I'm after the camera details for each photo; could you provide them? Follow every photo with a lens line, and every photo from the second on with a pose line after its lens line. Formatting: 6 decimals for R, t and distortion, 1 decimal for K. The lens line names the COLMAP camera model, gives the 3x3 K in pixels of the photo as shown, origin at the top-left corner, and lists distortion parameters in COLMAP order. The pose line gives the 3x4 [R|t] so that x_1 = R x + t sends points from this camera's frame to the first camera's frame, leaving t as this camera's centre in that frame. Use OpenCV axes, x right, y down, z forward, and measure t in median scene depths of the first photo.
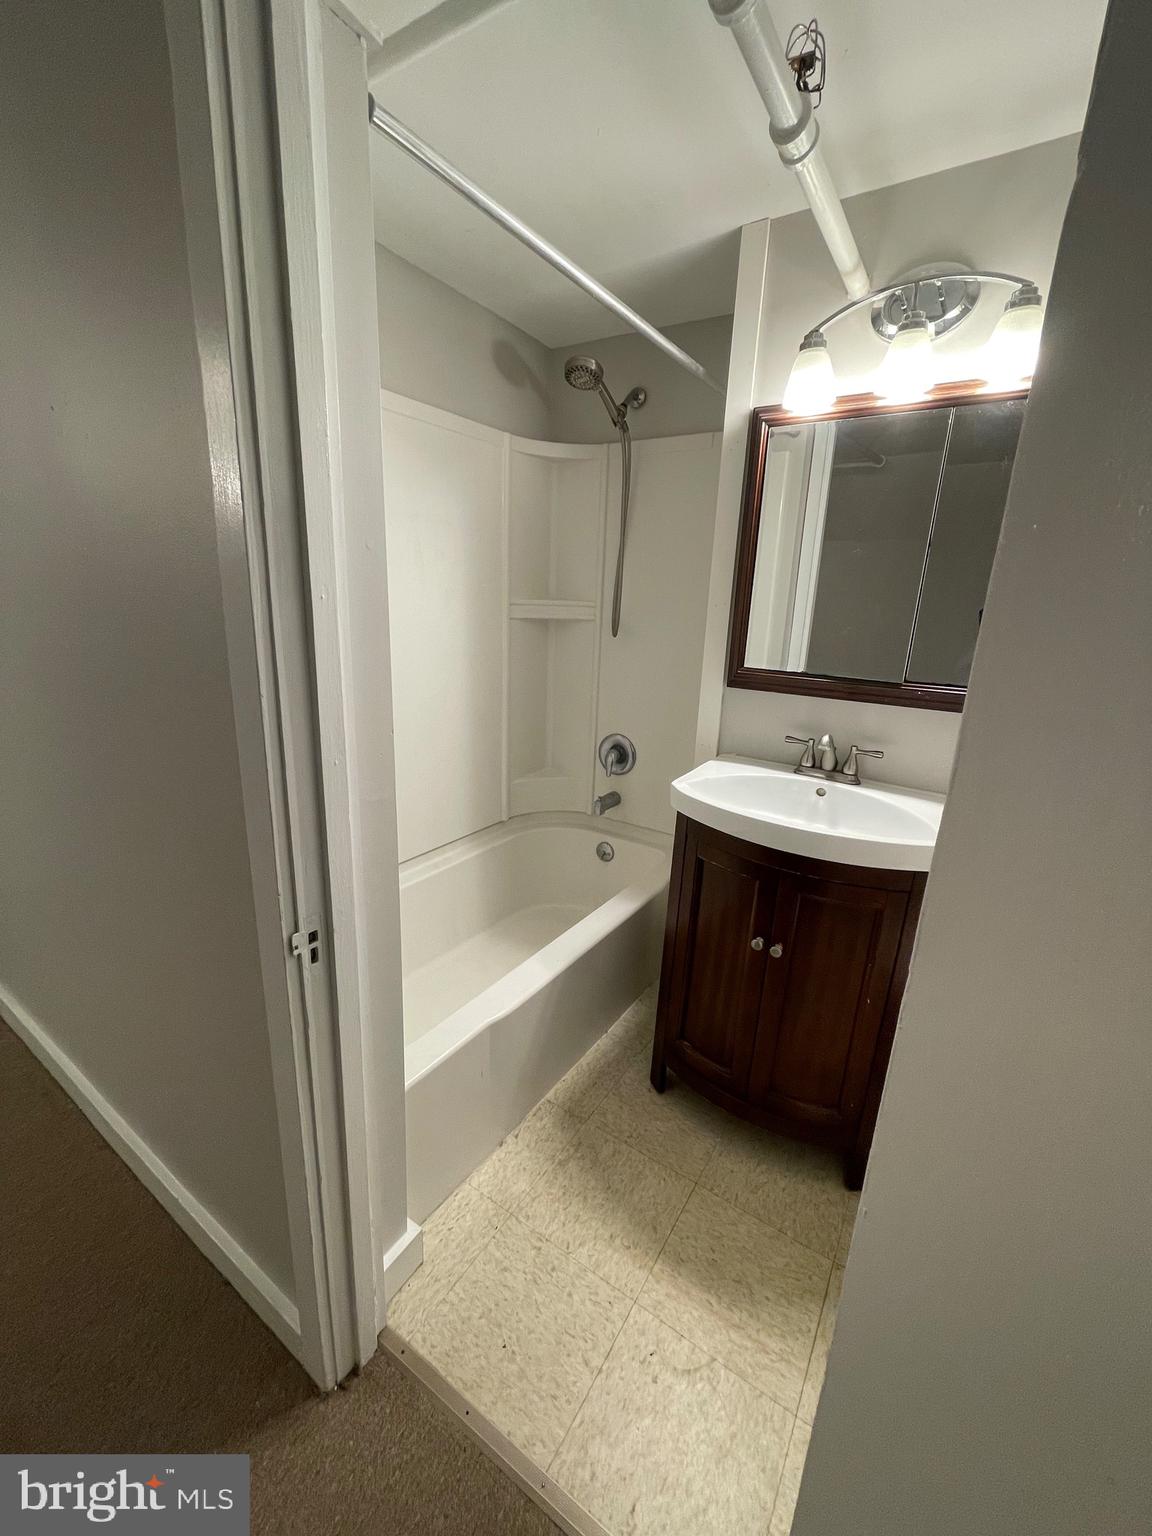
lens RADIAL K [[620.0, 0, 573.9], [0, 620.0, 772.1], [0, 0, 1]] dist [-0.001931, -0.000543]
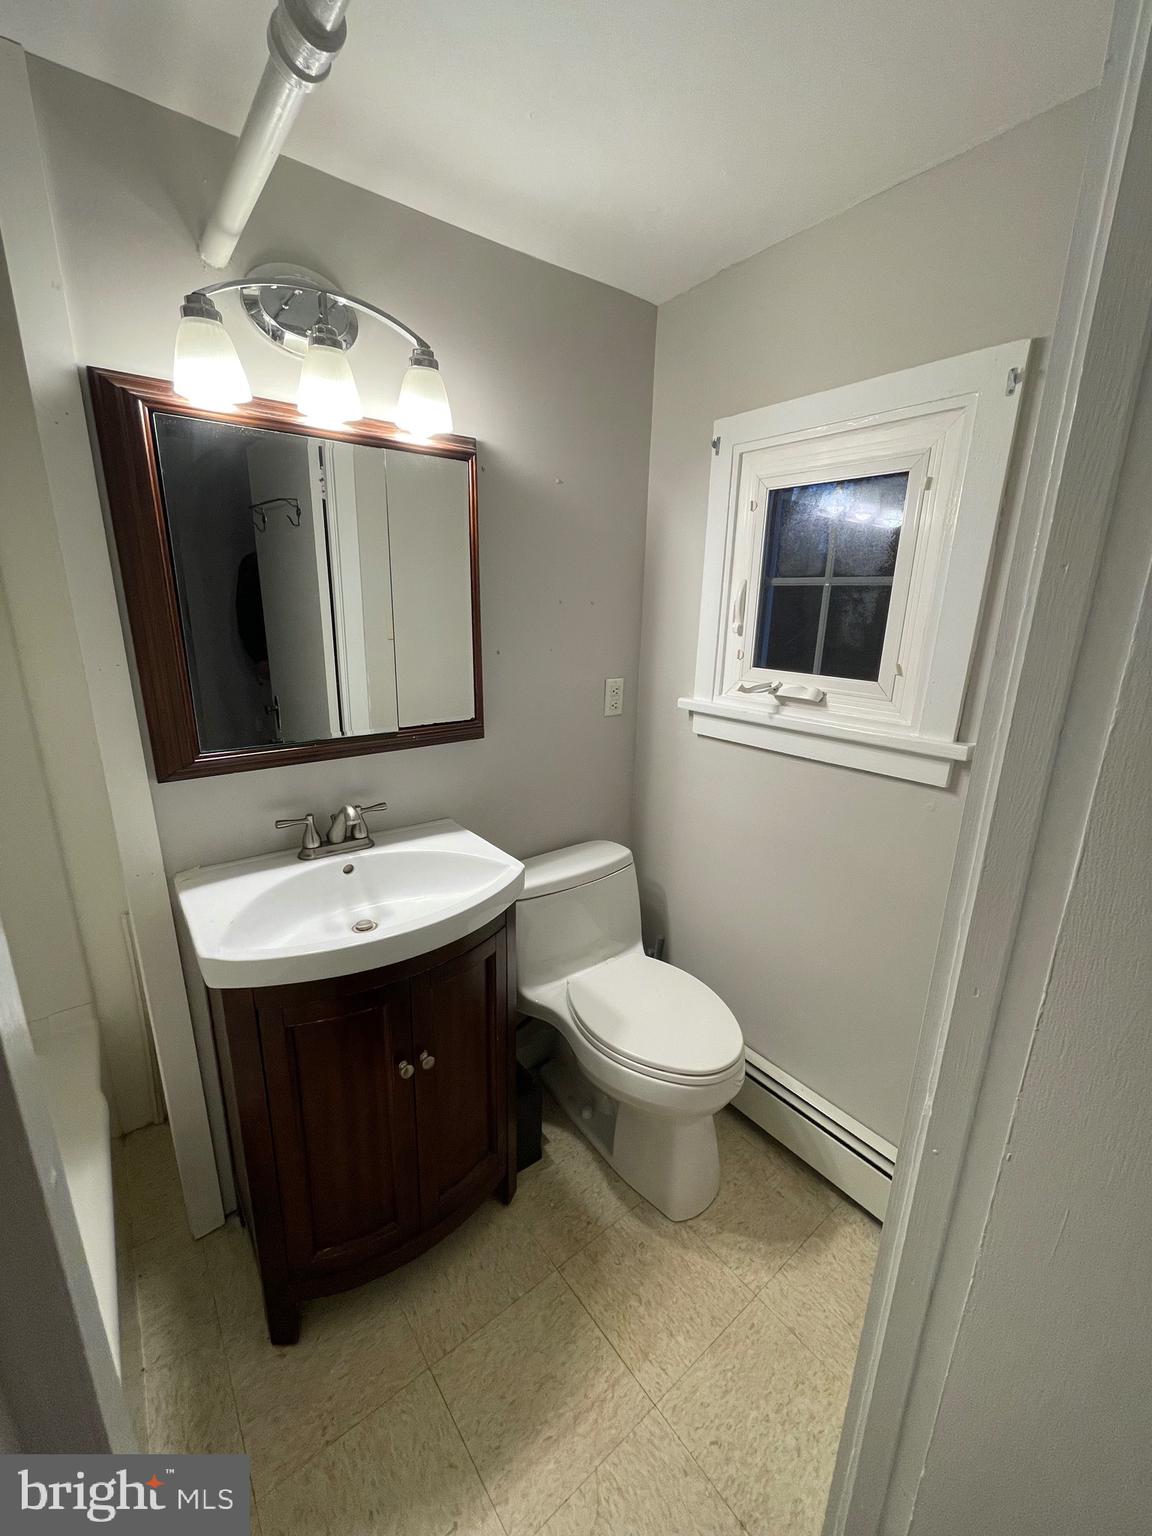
lens RADIAL K [[620.0, 0, 573.0], [0, 620.0, 774.1], [0, 0, 1]] dist [-0.001931, -0.000543]
pose [[0.320439, -0.288044, 0.902413, -0.233288], [0.254939, 0.943722, 0.210703, -0.187680], [-0.912318, 0.162542, 0.375839, 0.352590]]
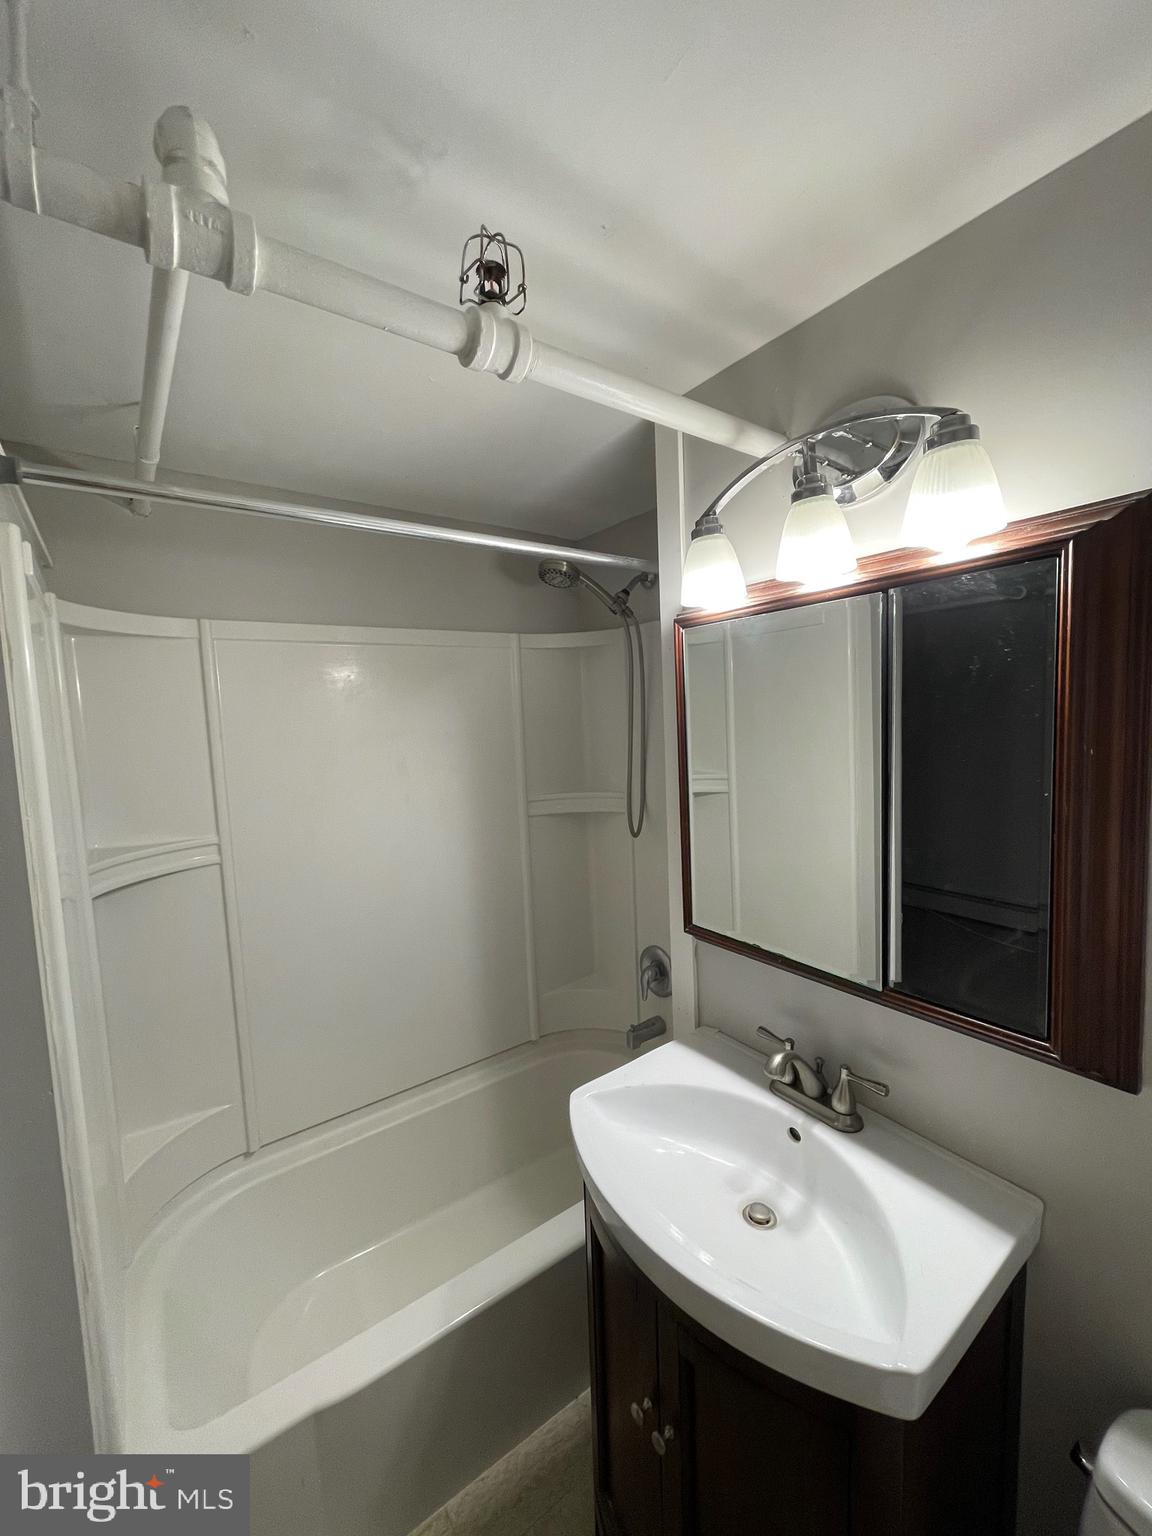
lens RADIAL K [[620.0, 0, 576.5], [0, 620.0, 774.2], [0, 0, 1]] dist [-0.001931, -0.000543]
pose [[0.936872, -0.038705, -0.347524, 0.407657], [-0.026897, 0.982933, -0.181985, -0.207151], [0.348637, 0.179844, 0.919842, 0.241270]]
